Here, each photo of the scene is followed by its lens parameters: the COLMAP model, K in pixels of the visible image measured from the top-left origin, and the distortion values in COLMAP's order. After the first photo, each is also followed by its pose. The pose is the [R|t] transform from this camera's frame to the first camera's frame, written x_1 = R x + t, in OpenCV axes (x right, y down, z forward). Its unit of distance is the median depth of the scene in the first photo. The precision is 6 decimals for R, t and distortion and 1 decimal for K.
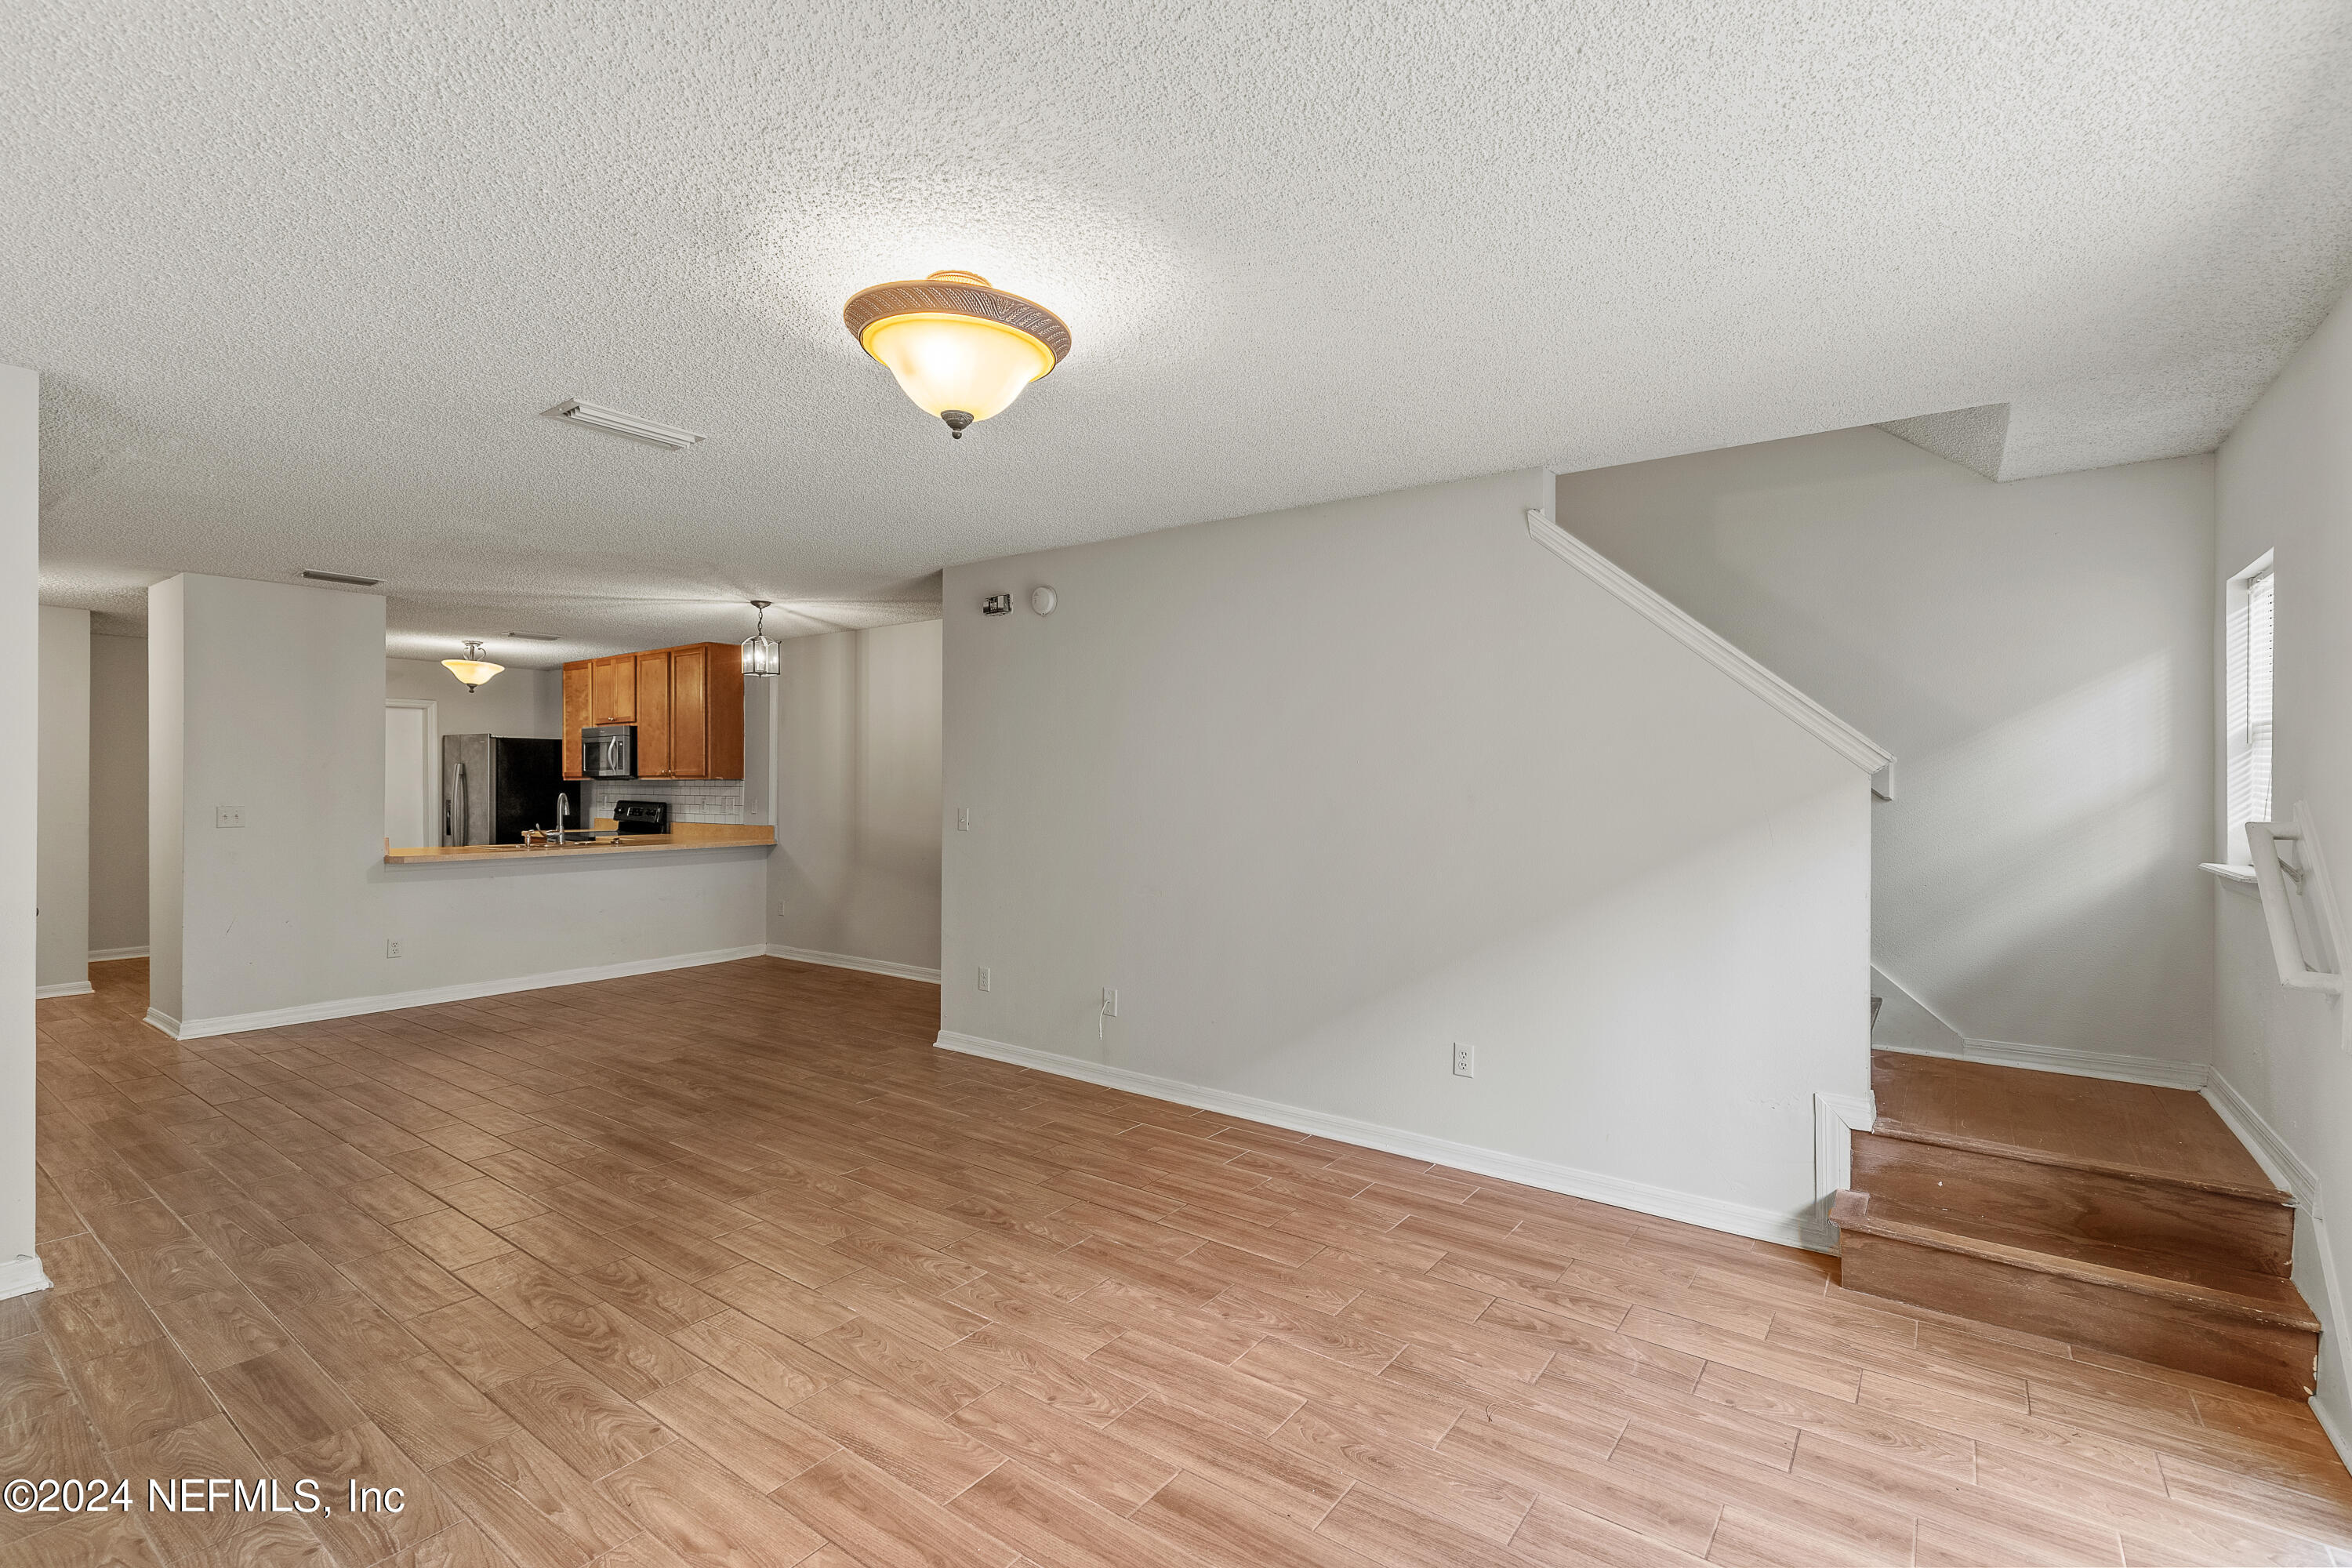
lens RADIAL K [[1062.4, 0, 1174.4], [0, 1062.4, 781.7], [0, 0, 1]] dist [0.010535, -0.002657]
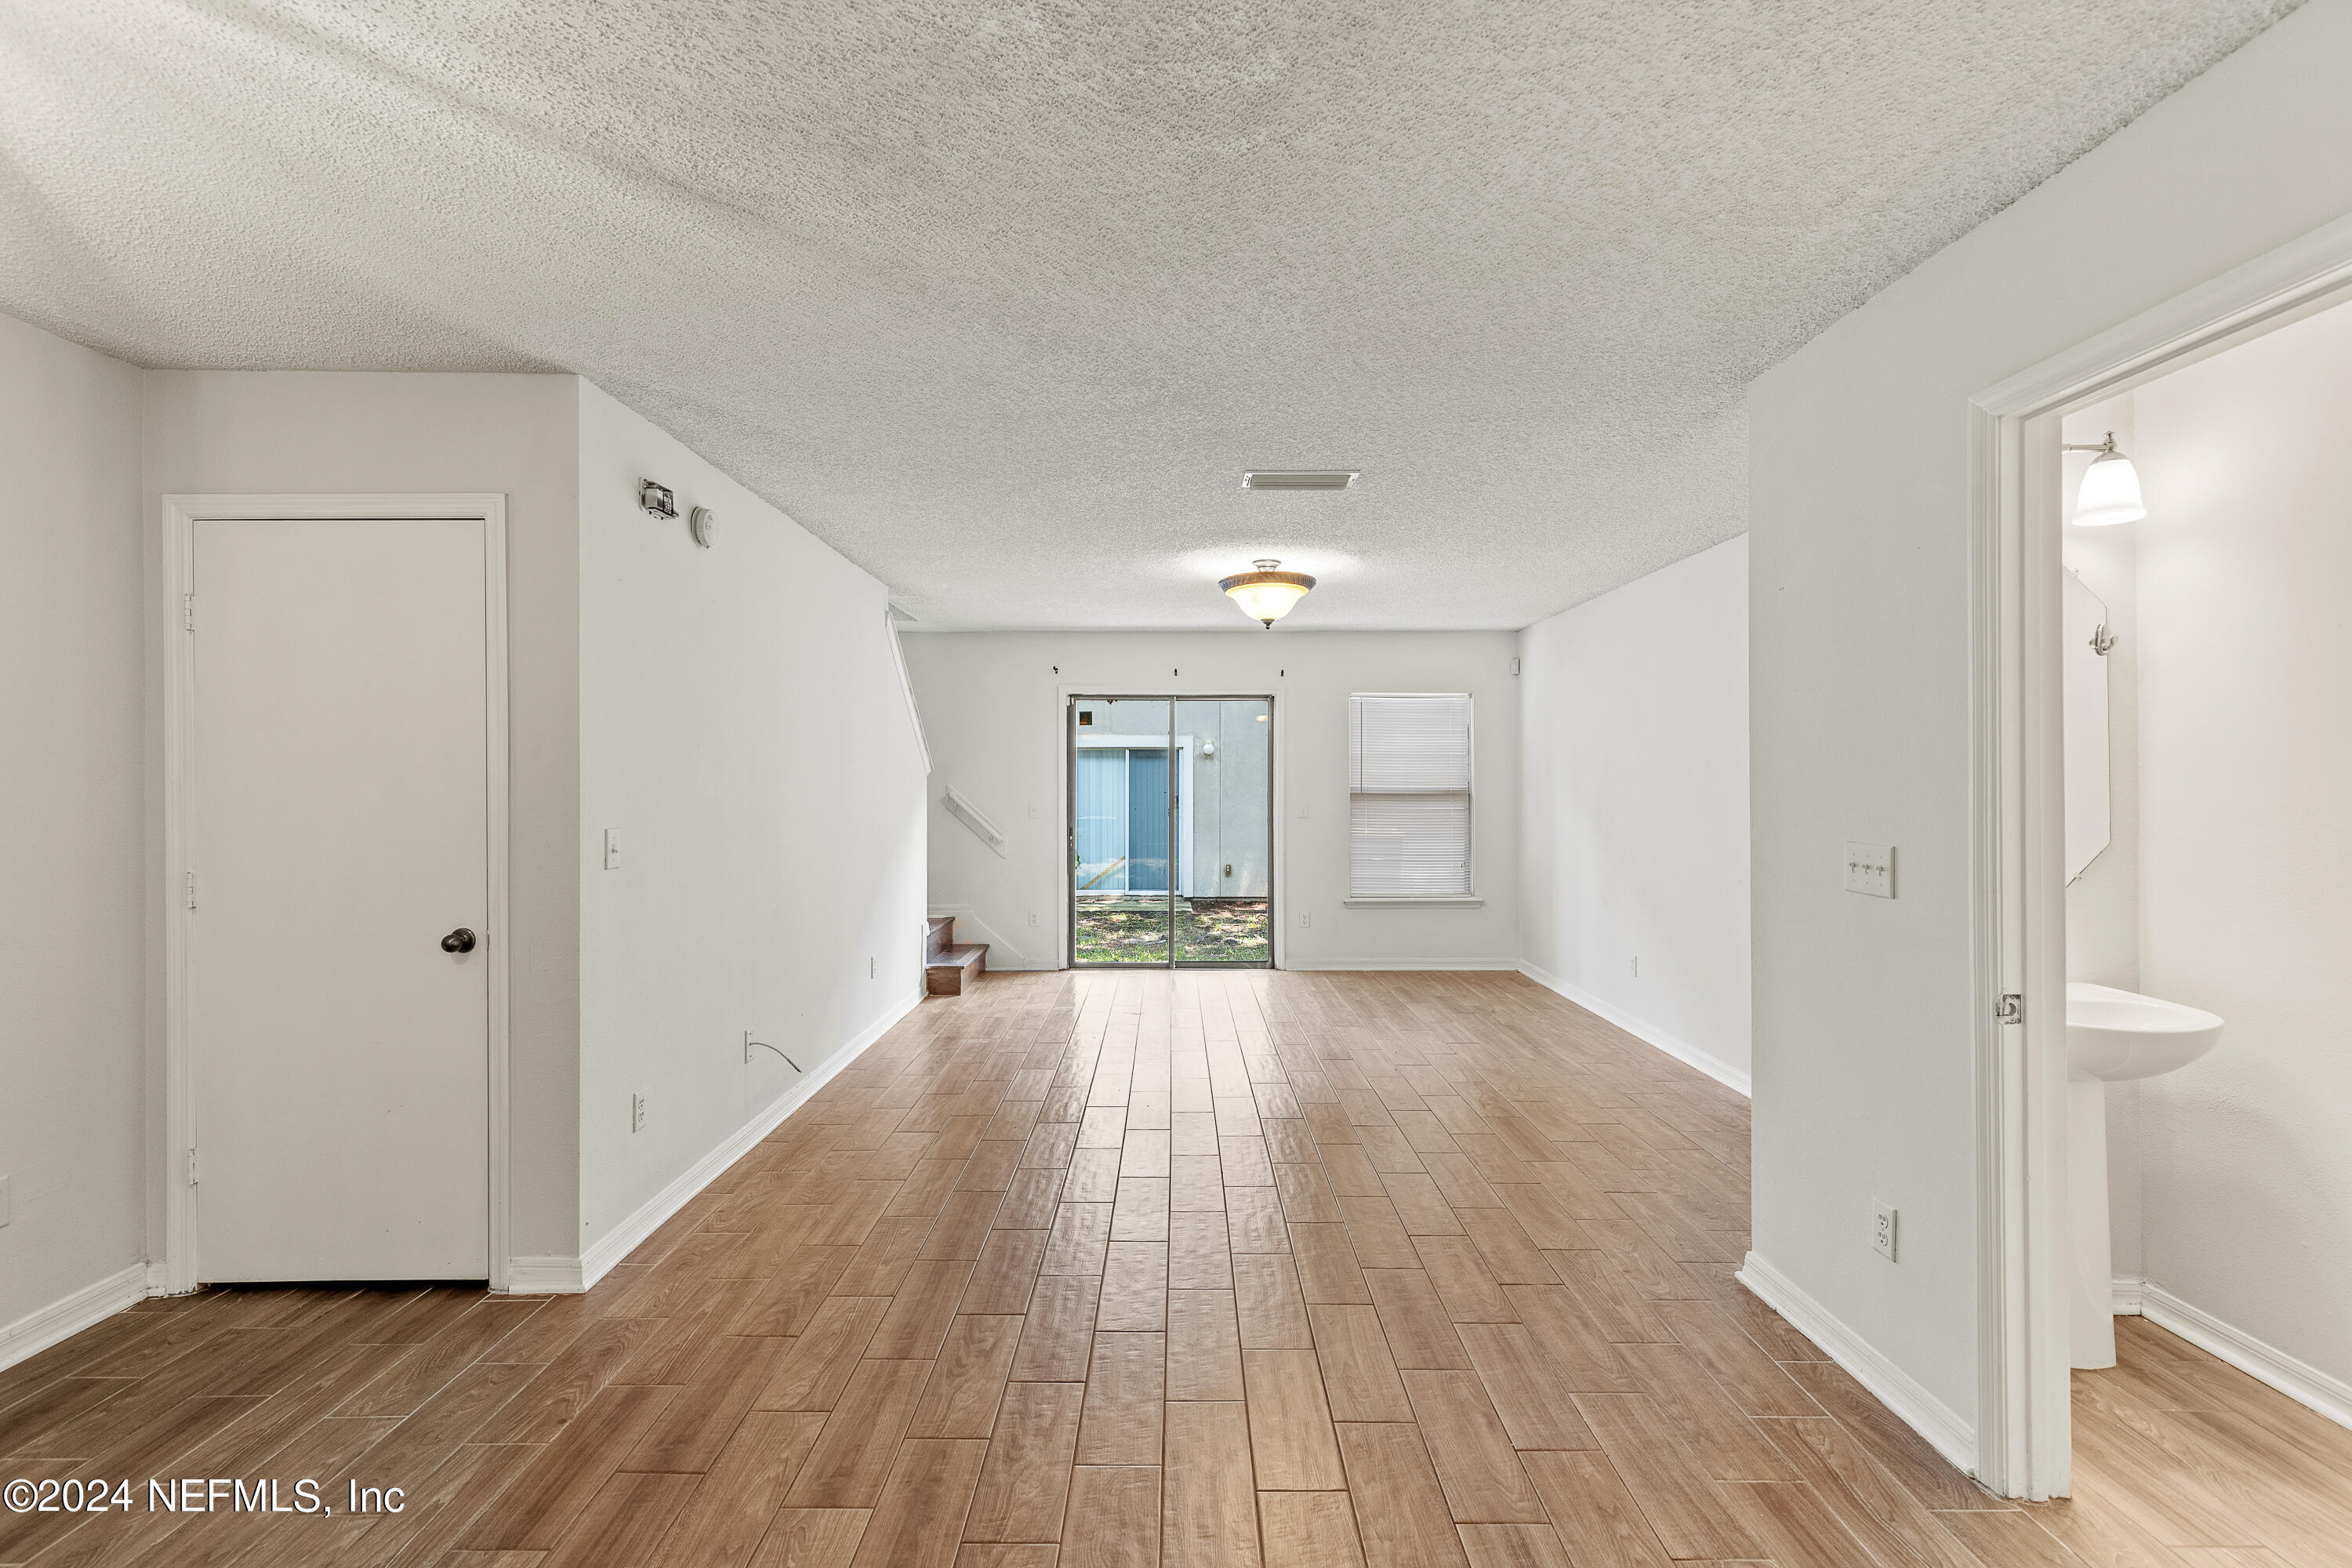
lens RADIAL K [[1062.4, 0, 1173.7], [0, 1062.4, 777.4], [0, 0, 1]] dist [0.010535, -0.002657]
pose [[-0.597351, -0.000660, 0.801979, -0.684669], [-0.001692, 0.999998, -0.000437, -0.002219], [-0.801978, -0.001618, -0.597351, 0.906794]]
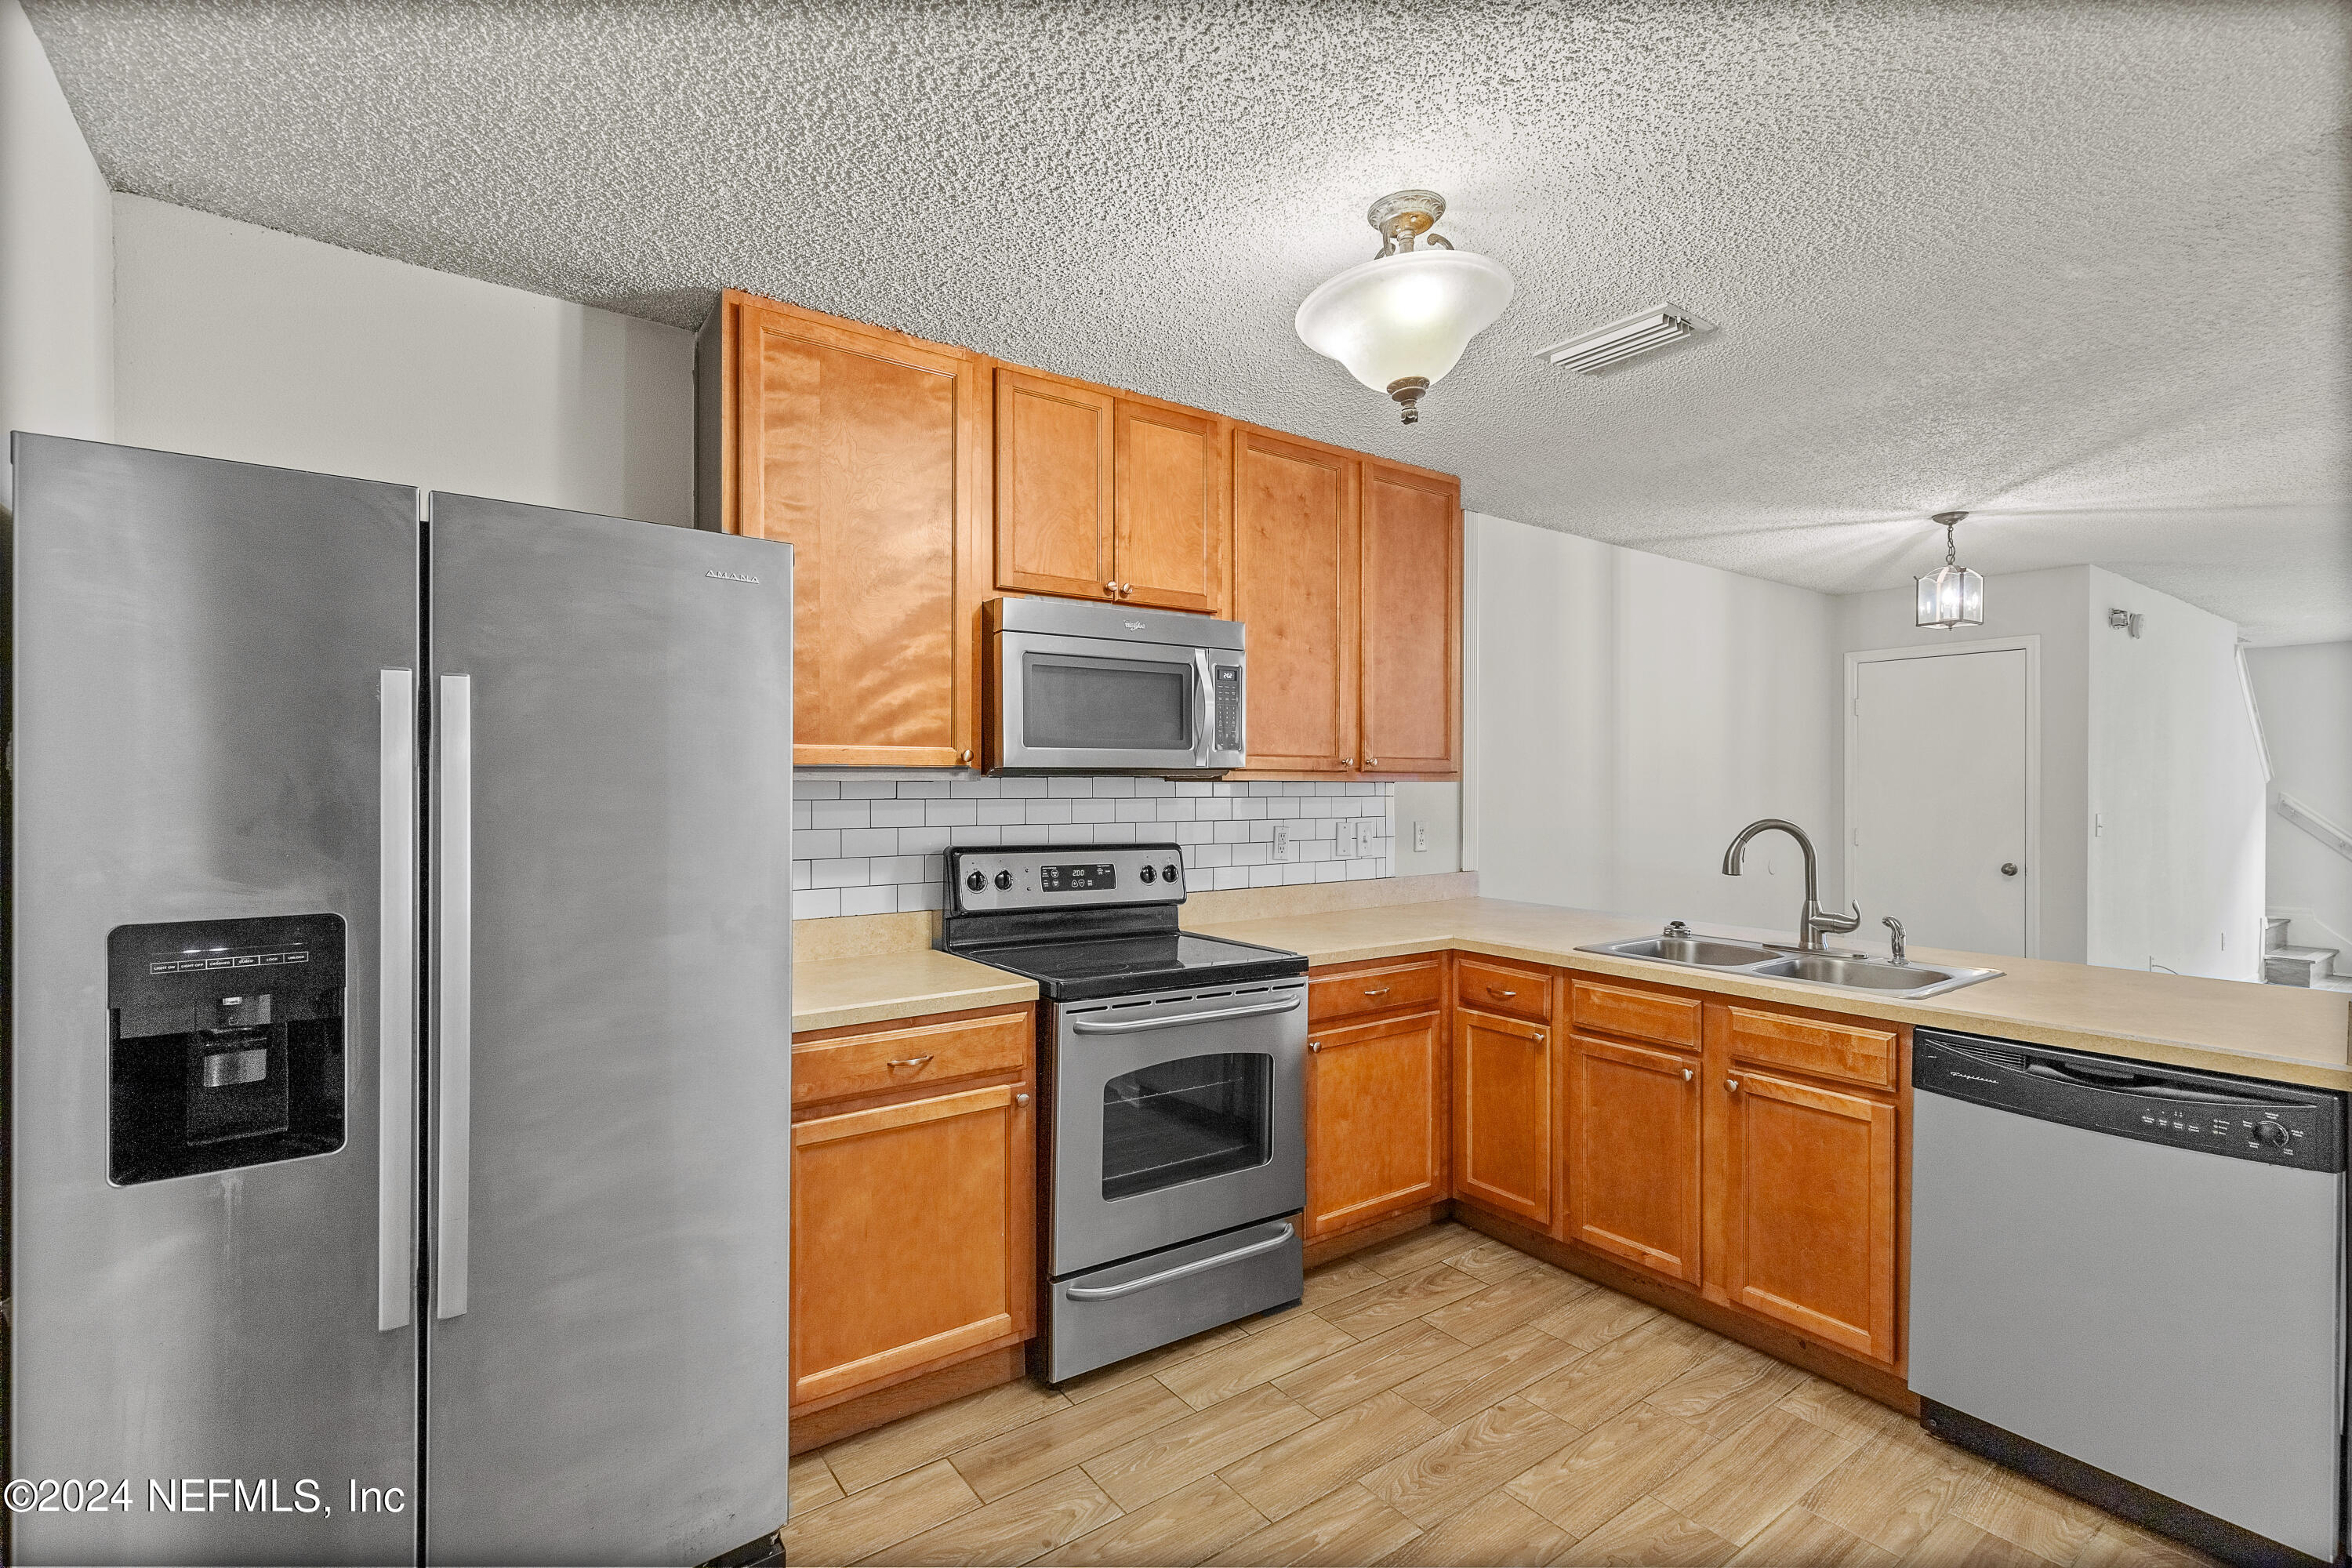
lens RADIAL K [[1062.4, 0, 1176.5], [0, 1062.4, 784.2], [0, 0, 1]] dist [0.010535, -0.002657]
pose [[0.301356, -0.002921, 0.953507, -1.163544], [-0.004800, 0.999978, 0.004580, -0.002919], [-0.953500, -0.005957, 0.301336, 1.254346]]
